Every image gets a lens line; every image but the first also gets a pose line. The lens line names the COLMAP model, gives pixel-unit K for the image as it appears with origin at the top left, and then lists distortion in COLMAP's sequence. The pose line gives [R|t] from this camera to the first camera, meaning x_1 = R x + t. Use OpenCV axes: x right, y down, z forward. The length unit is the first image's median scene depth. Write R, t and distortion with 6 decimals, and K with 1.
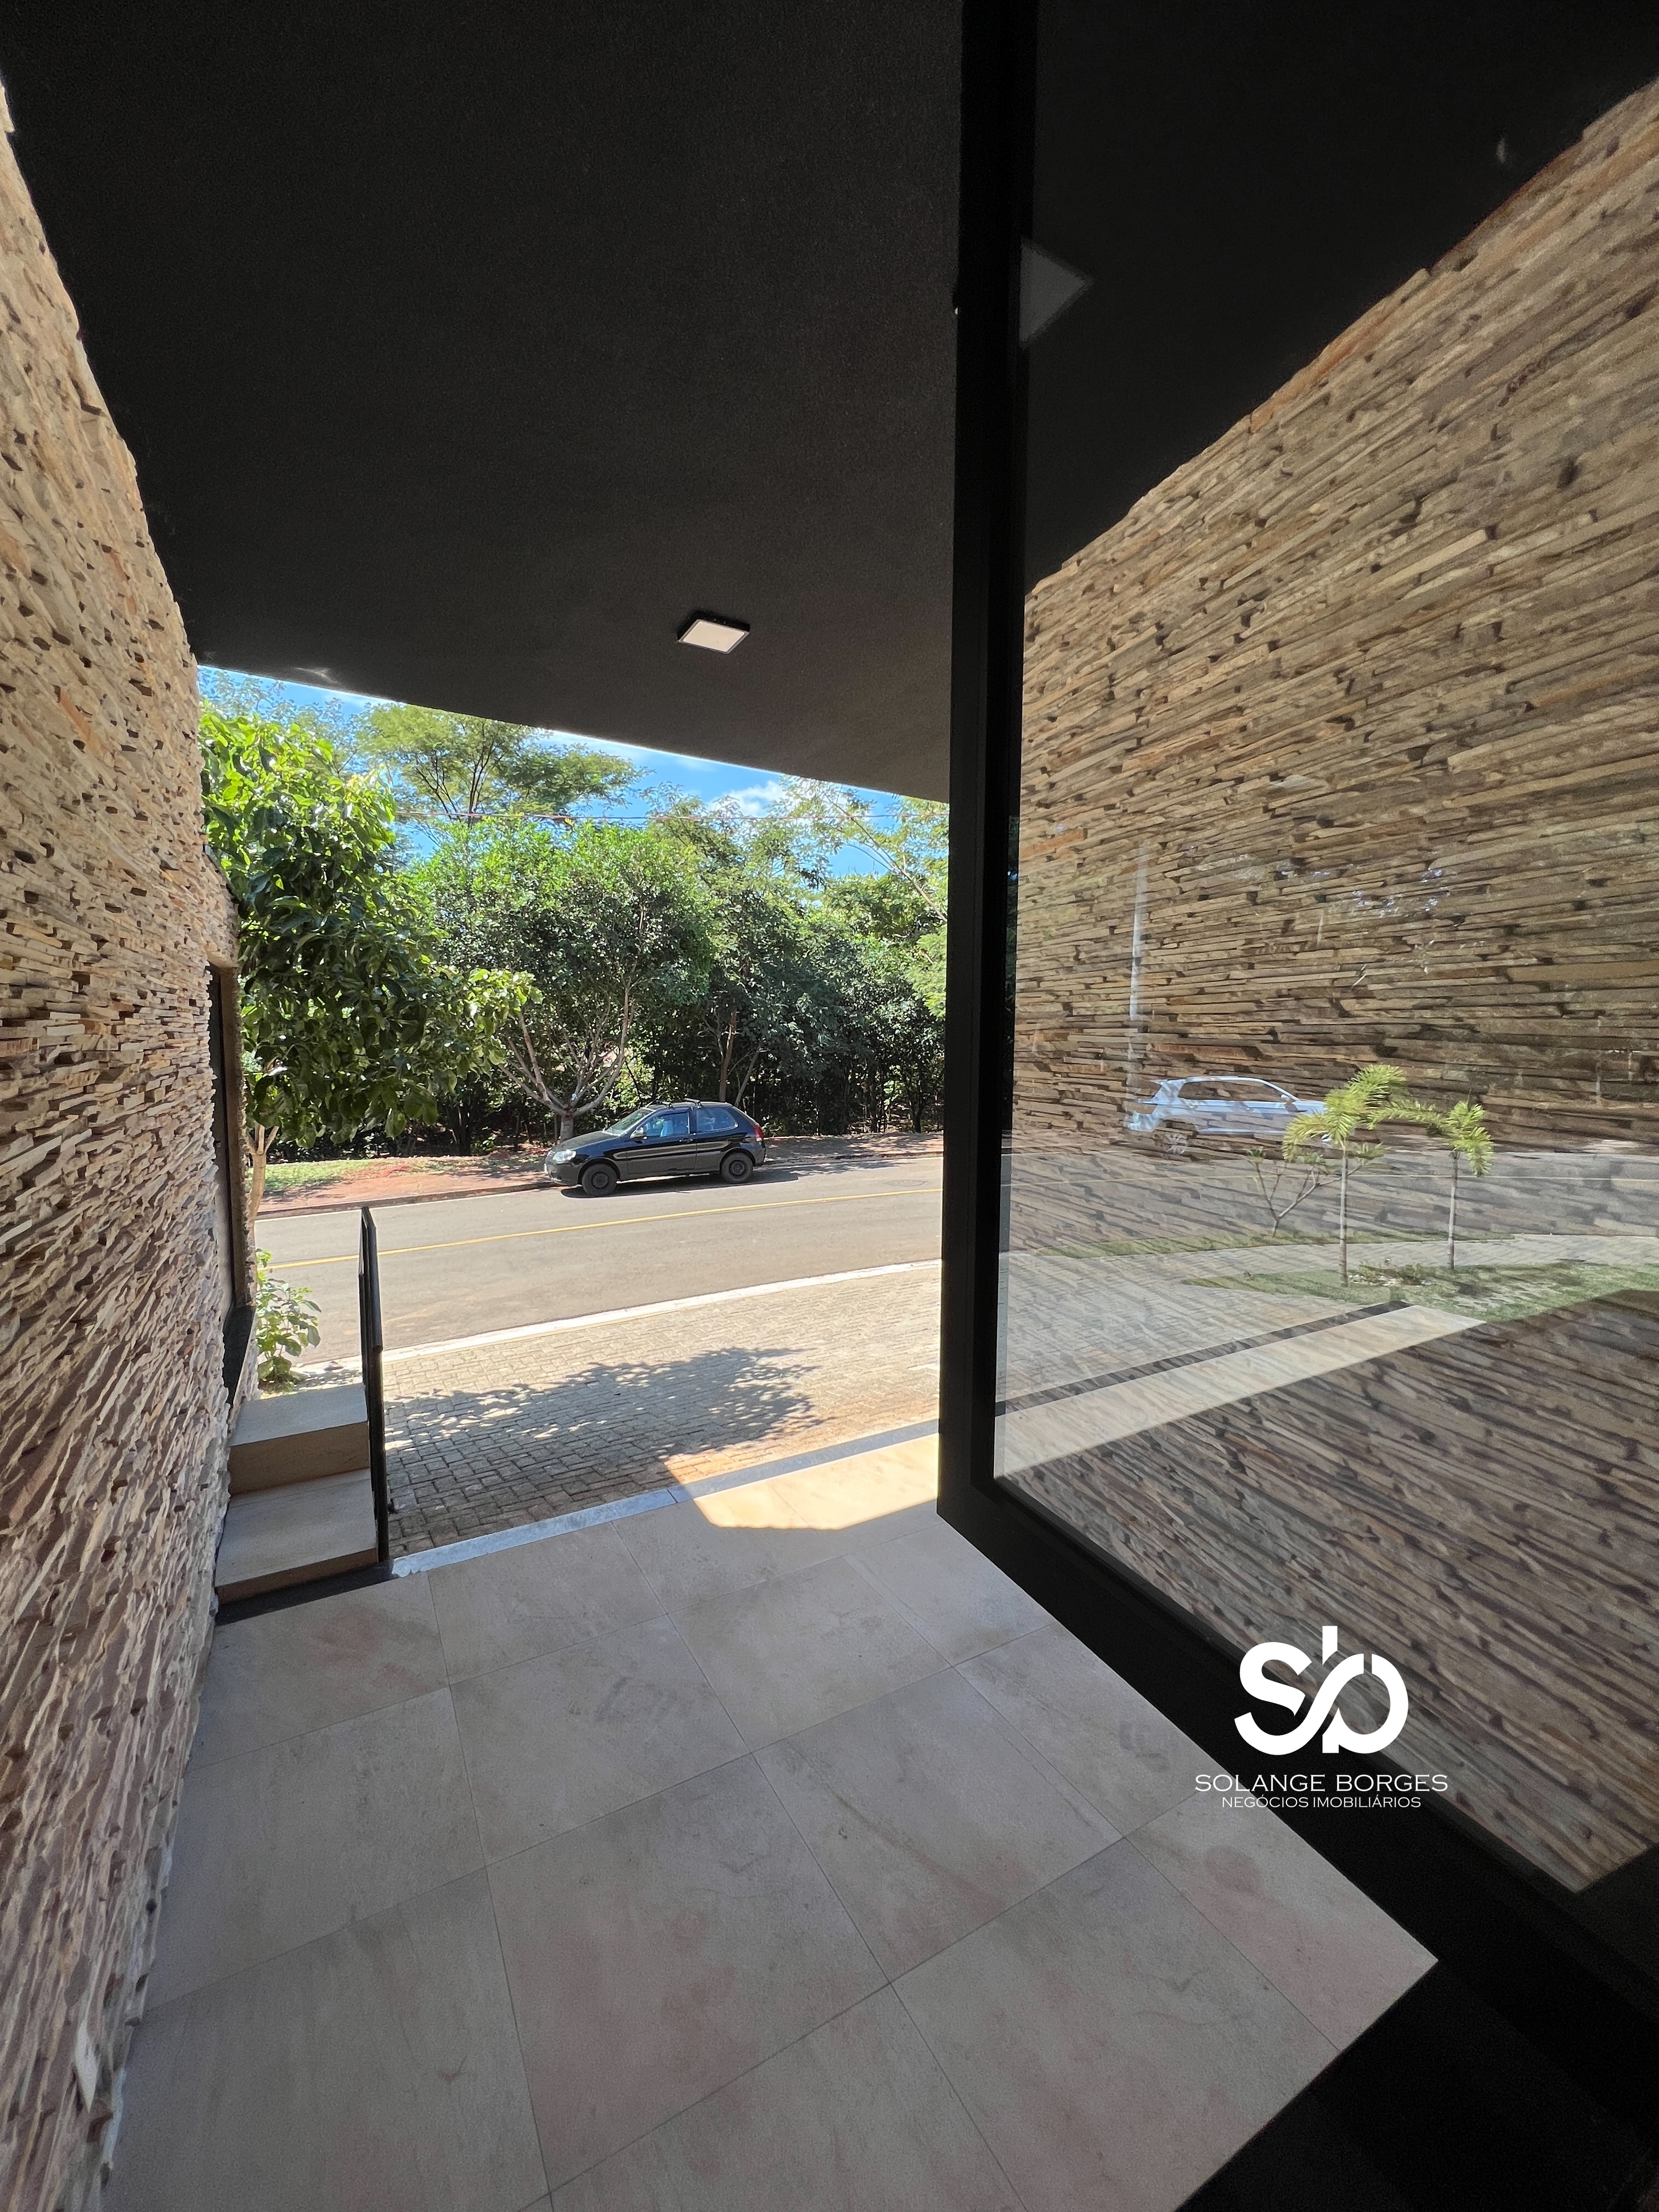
lens RADIAL K [[893.5, 0, 828.8], [0, 893.5, 1109.4], [0, 0, 1]] dist [0.001586, 0.001188]
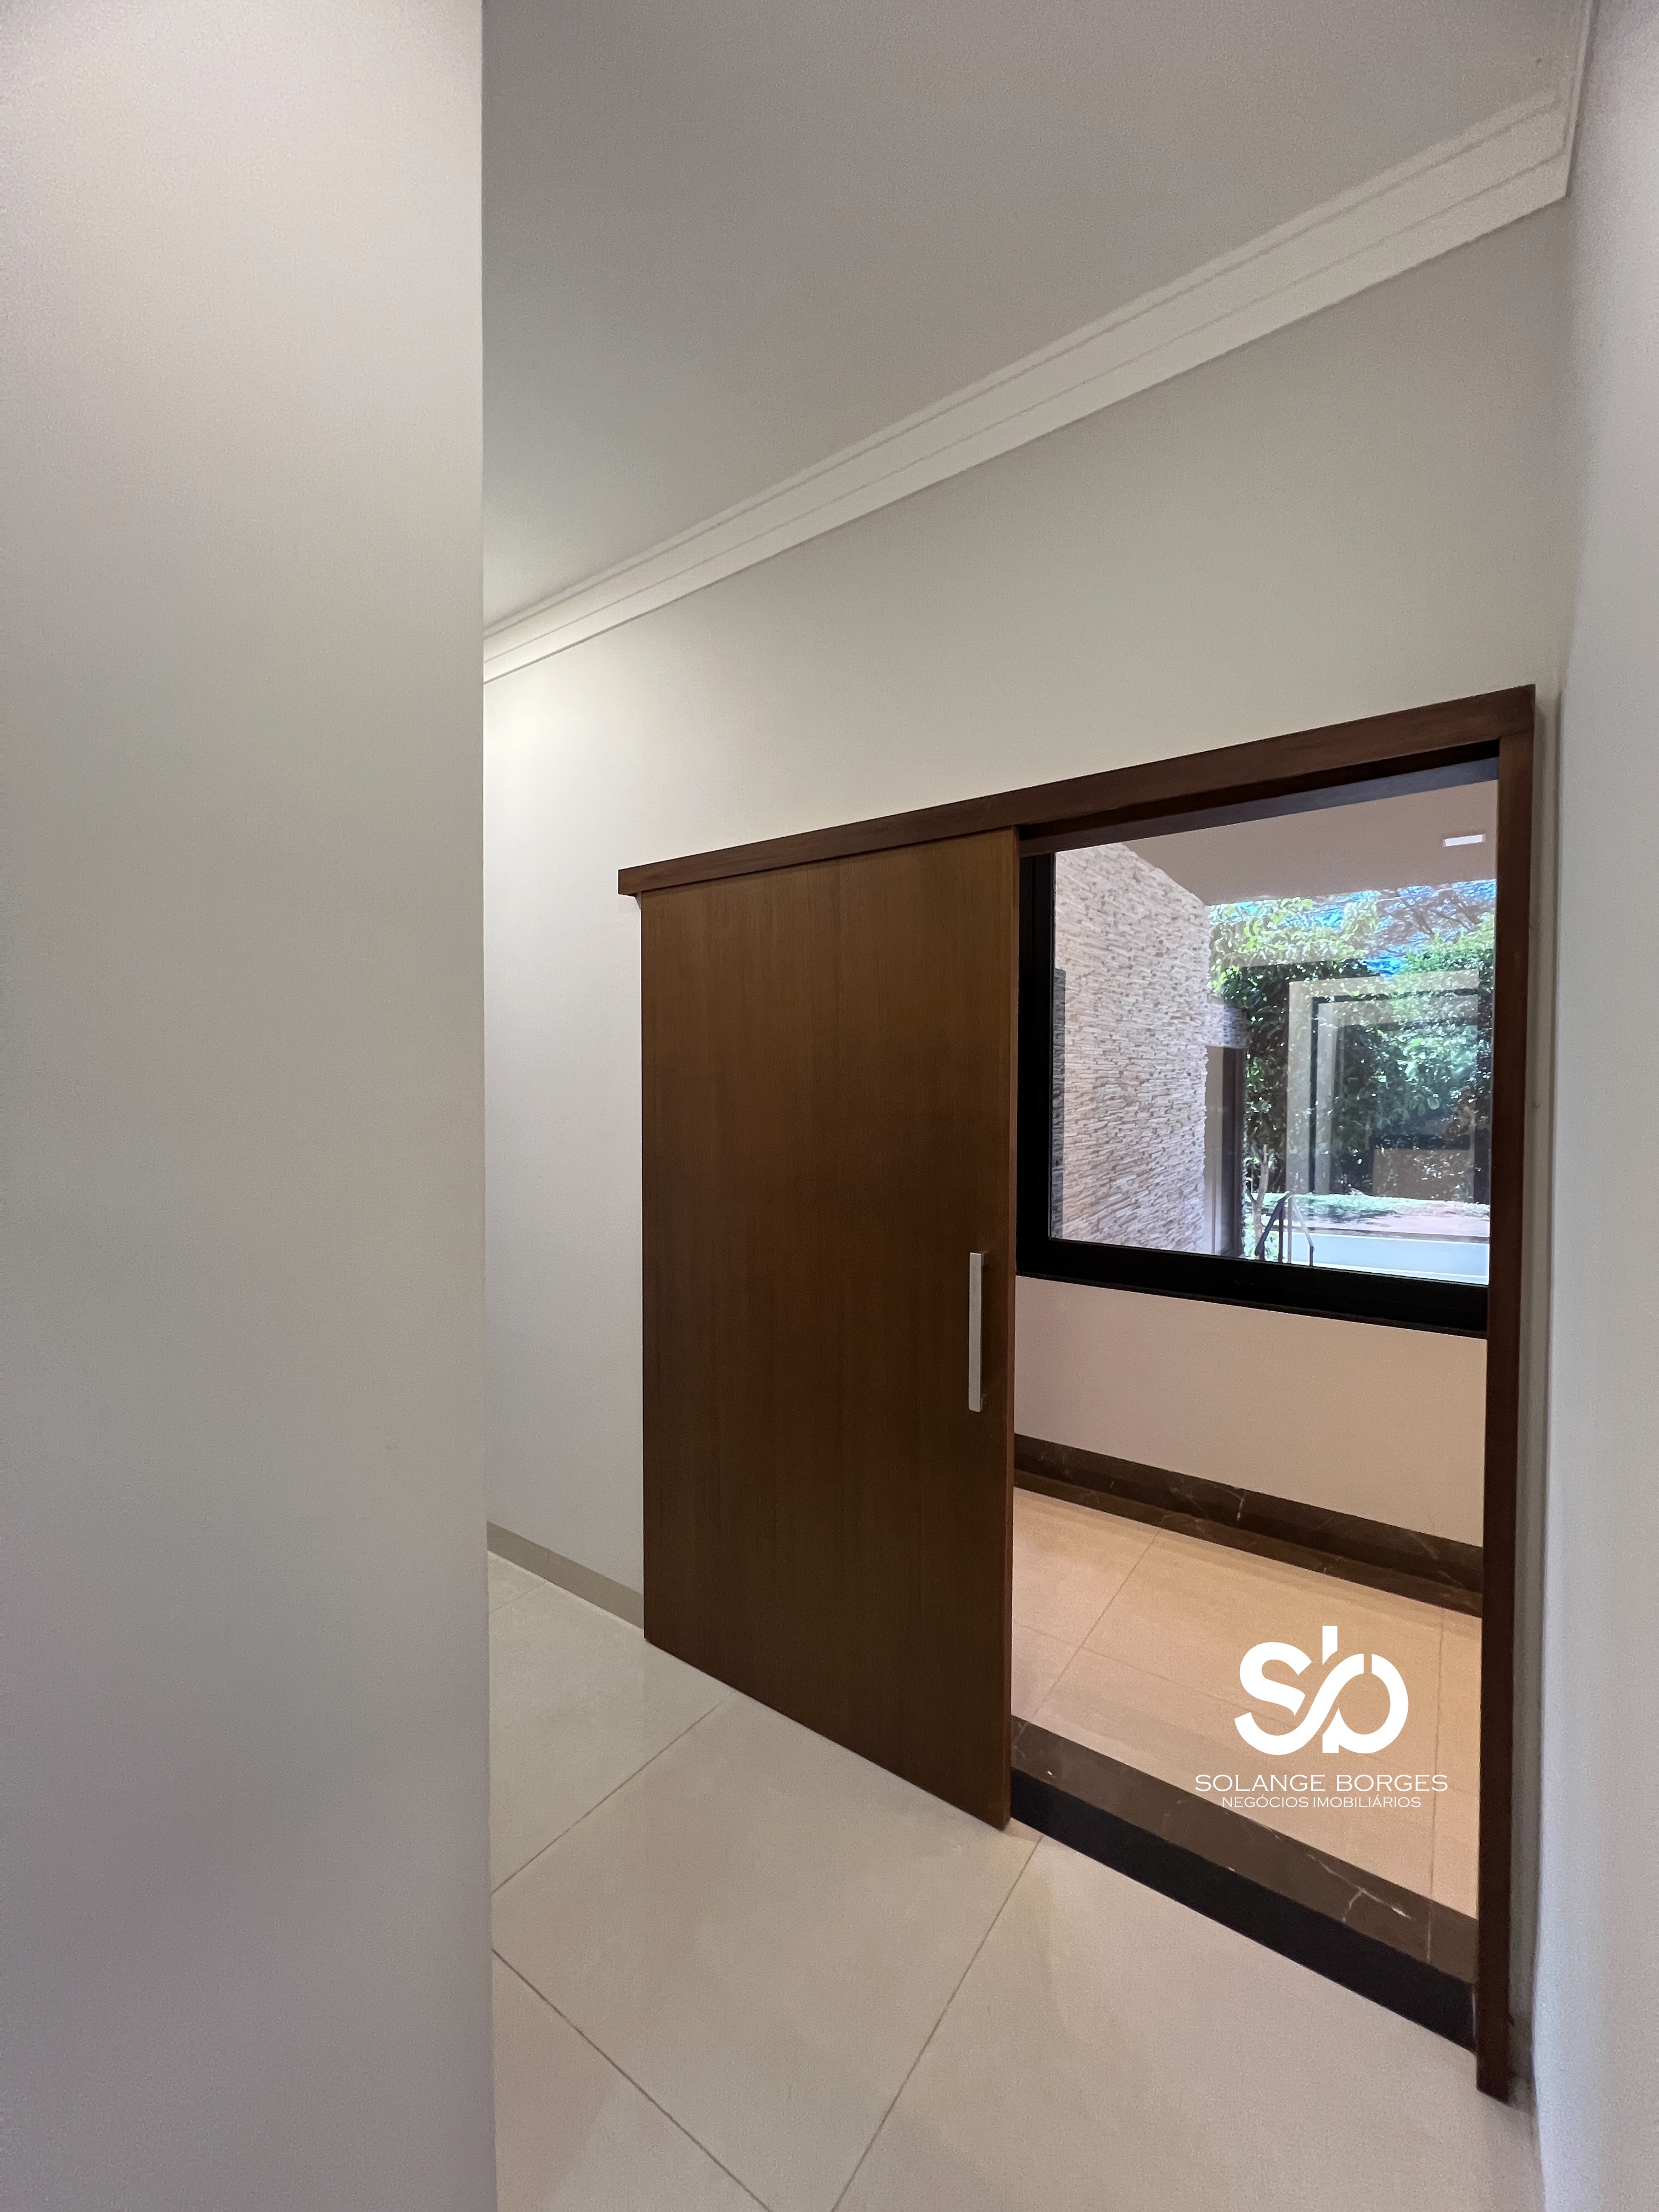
lens RADIAL K [[893.5, 0, 827.4], [0, 893.5, 1107.9], [0, 0, 1]] dist [0.001586, 0.001188]
pose [[0.425586, 0.017187, -0.904755, 0.677997], [-0.068242, 0.997582, -0.013150, 0.037995], [0.902341, 0.067339, 0.425730, -0.542317]]
